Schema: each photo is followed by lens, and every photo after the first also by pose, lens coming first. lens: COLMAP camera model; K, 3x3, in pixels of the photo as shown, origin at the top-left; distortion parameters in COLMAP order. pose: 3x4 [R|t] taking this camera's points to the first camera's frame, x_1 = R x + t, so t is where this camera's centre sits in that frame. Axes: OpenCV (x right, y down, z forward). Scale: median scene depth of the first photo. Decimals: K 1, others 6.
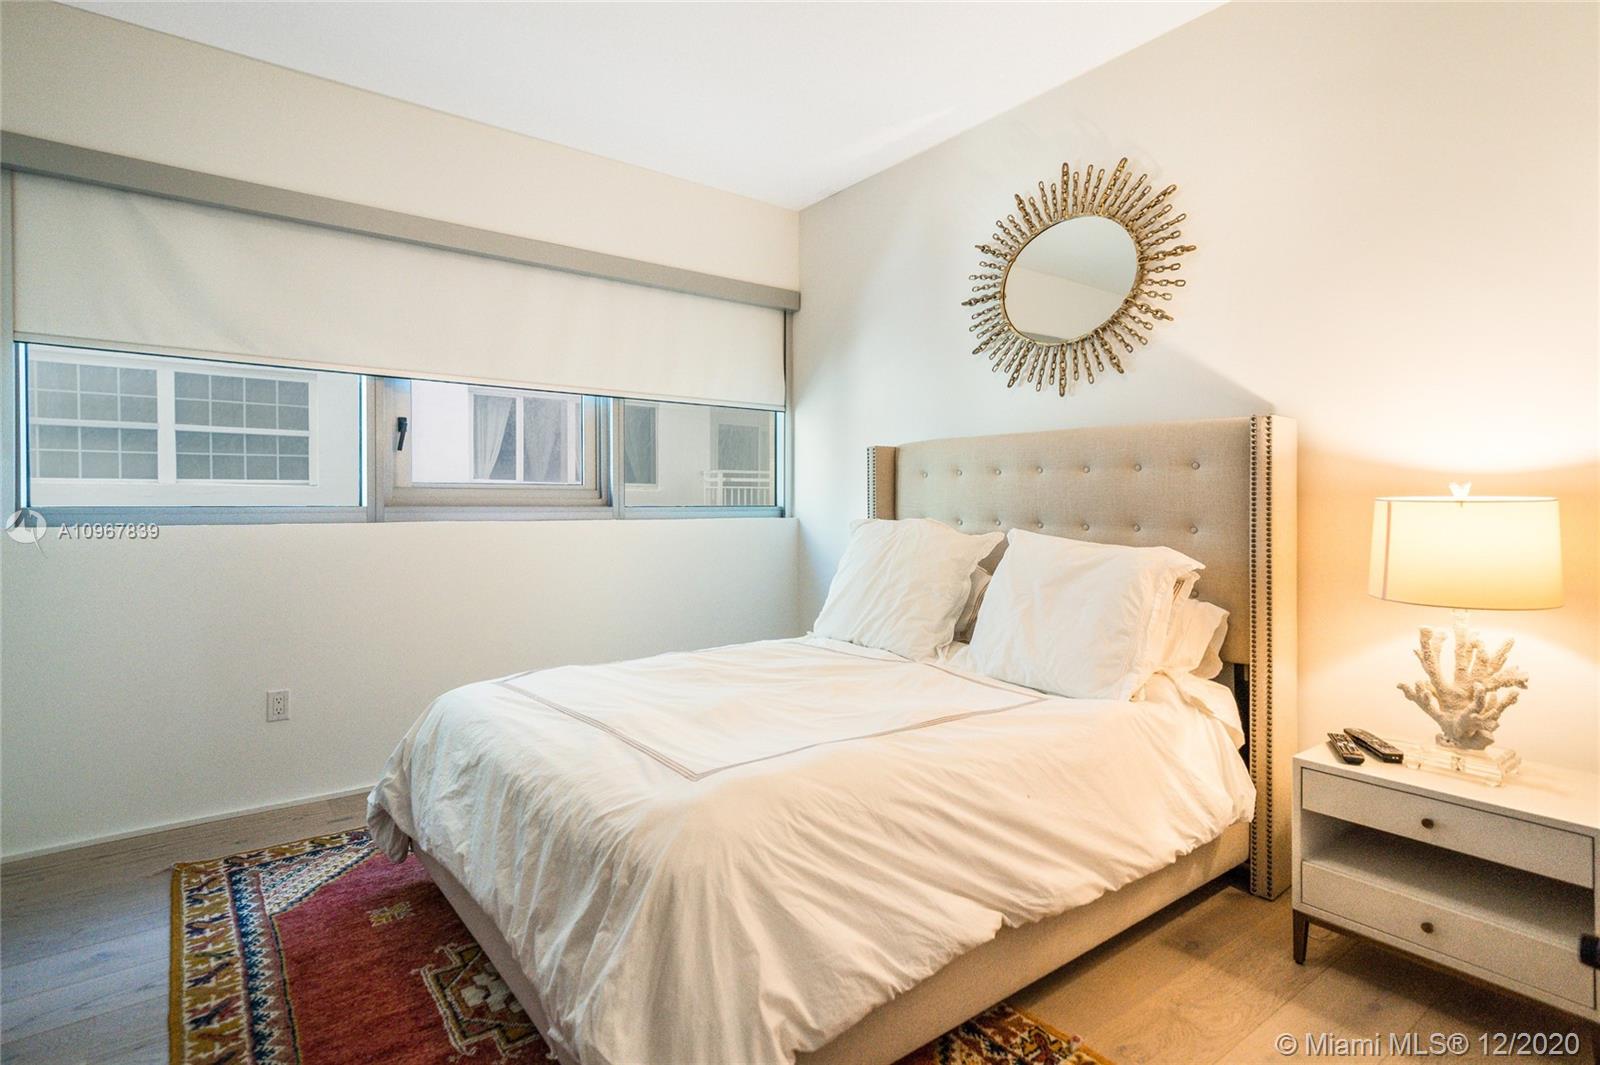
lens RADIAL K [[800.4, 0, 800.2], [0, 800.4, 510.2], [0, 0, 1]] dist [0.001222, 0.000172]
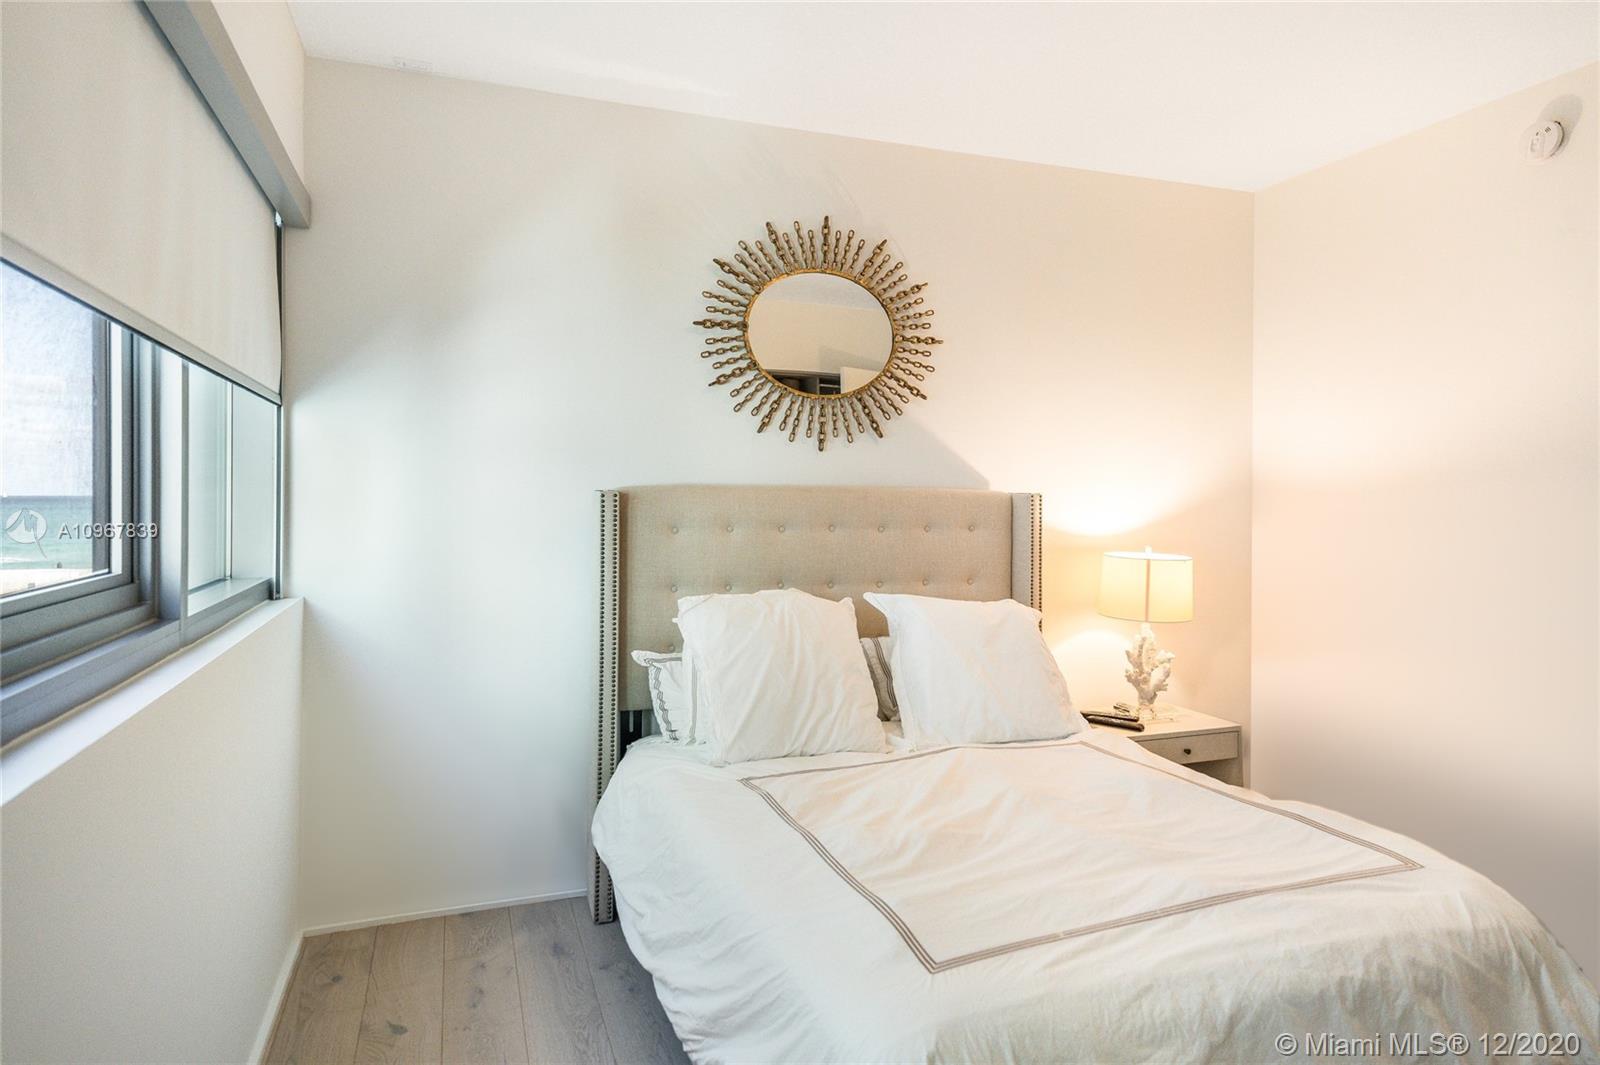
lens RADIAL K [[944.6, 0, 800.1], [0, 944.6, 498.4], [0, 0, 1]] dist [-0.001073, -0.000099]
pose [[0.296071, 0.007442, 0.955137, -0.772490], [0.005260, 0.999942, -0.009422, -0.072961], [-0.955152, 0.007813, 0.296014, 0.675394]]
